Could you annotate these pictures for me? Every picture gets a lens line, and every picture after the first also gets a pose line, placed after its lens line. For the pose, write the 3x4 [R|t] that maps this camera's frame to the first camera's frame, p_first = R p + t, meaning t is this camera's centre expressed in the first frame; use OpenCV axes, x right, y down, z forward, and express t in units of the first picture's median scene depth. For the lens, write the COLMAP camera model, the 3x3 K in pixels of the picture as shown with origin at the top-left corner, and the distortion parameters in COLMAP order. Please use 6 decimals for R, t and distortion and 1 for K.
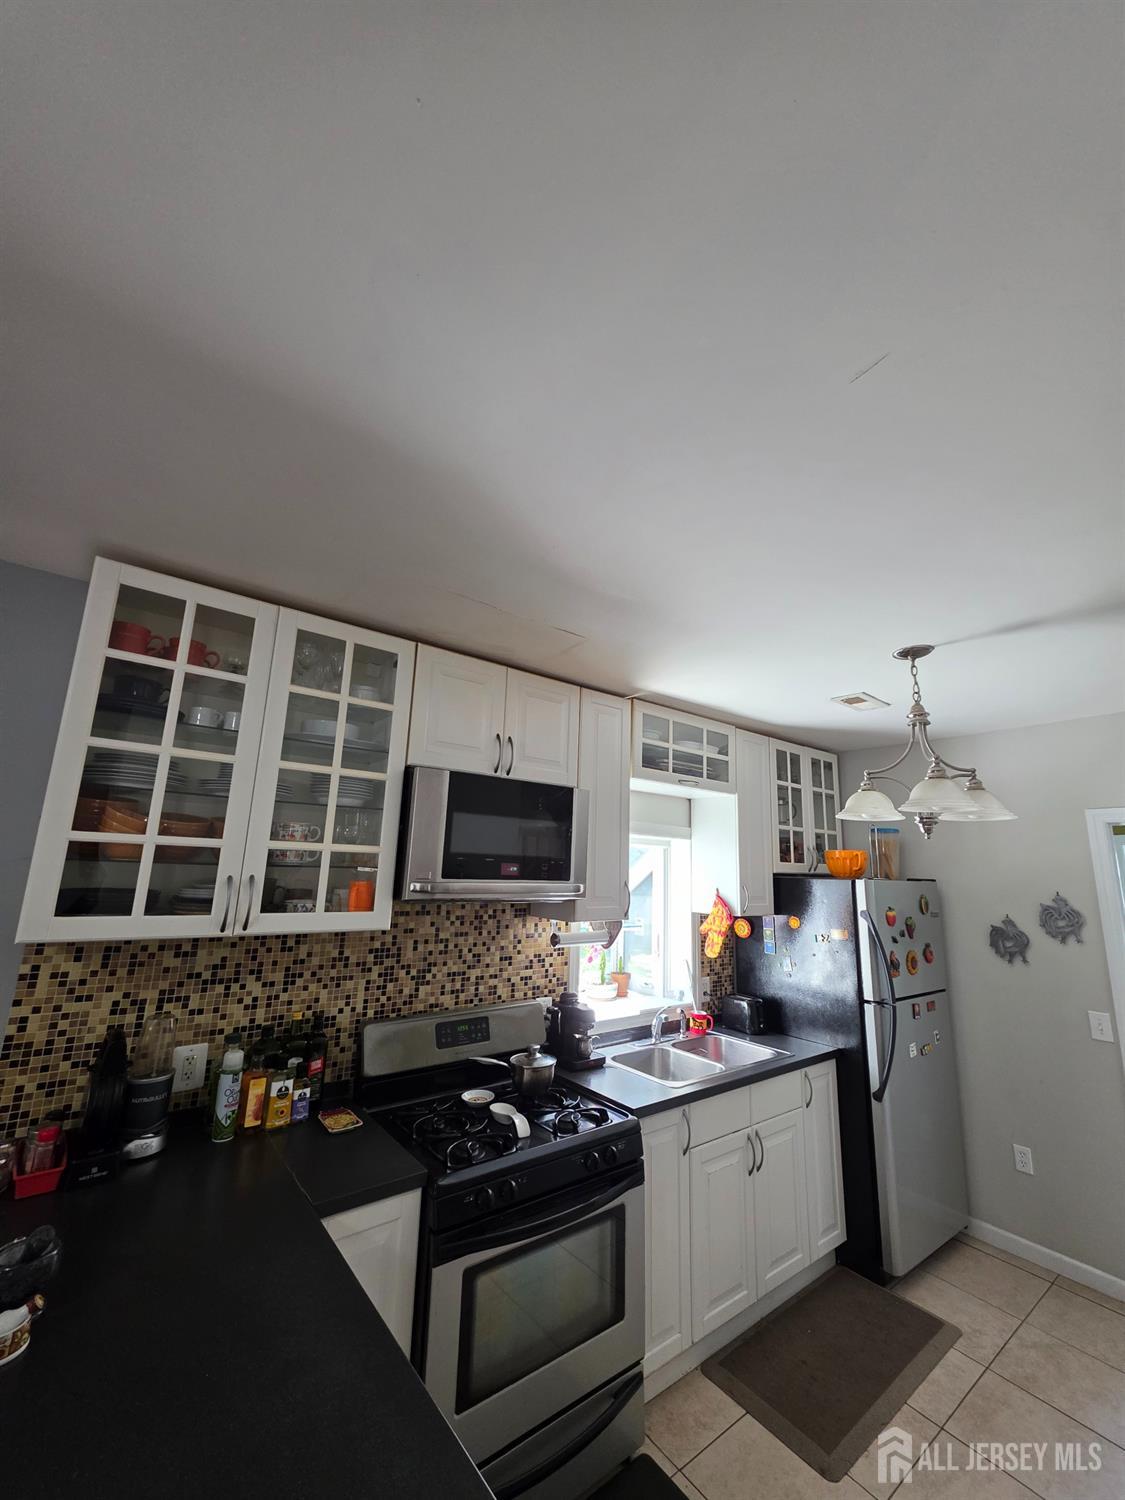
lens RADIAL K [[595.9, 0, 571.5], [0, 595.9, 750.7], [0, 0, 1]] dist [-0.002720, 0.001364]
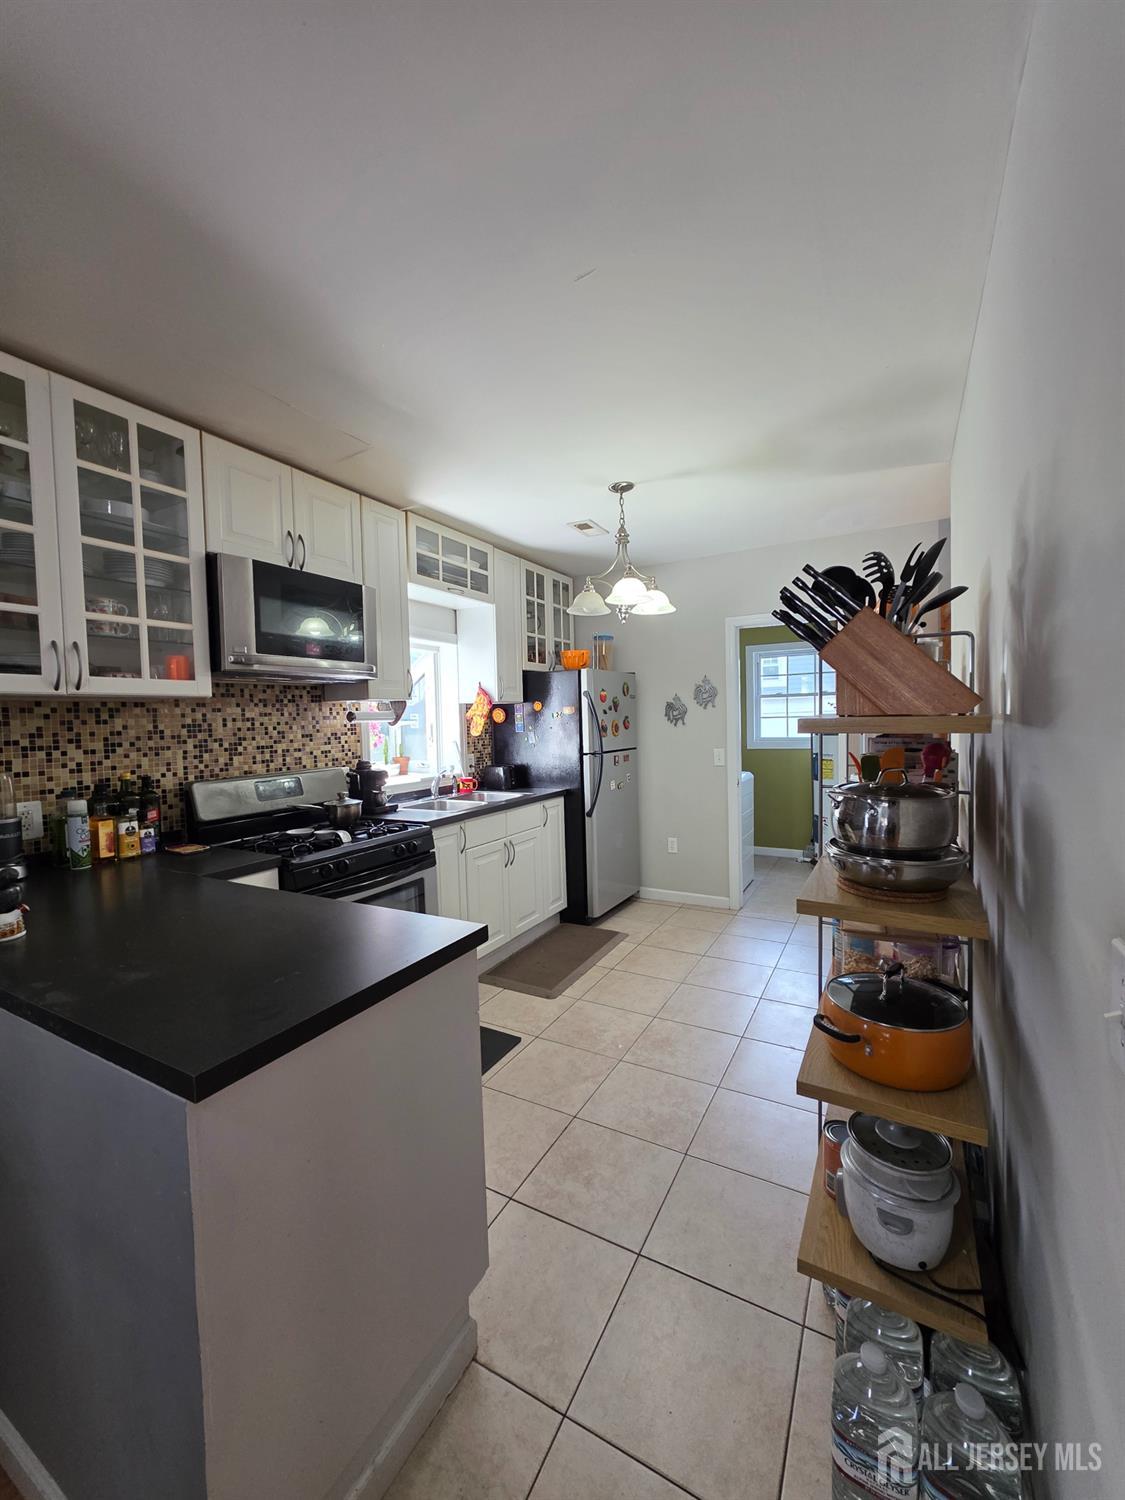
lens RADIAL K [[595.9, 0, 571.2], [0, 595.9, 750.0], [0, 0, 1]] dist [-0.002720, 0.001364]
pose [[0.918854, -0.071892, 0.387993, -0.097447], [-0.028668, 0.968502, 0.247349, 0.075917], [-0.393555, -0.238401, 0.887851, -0.286331]]
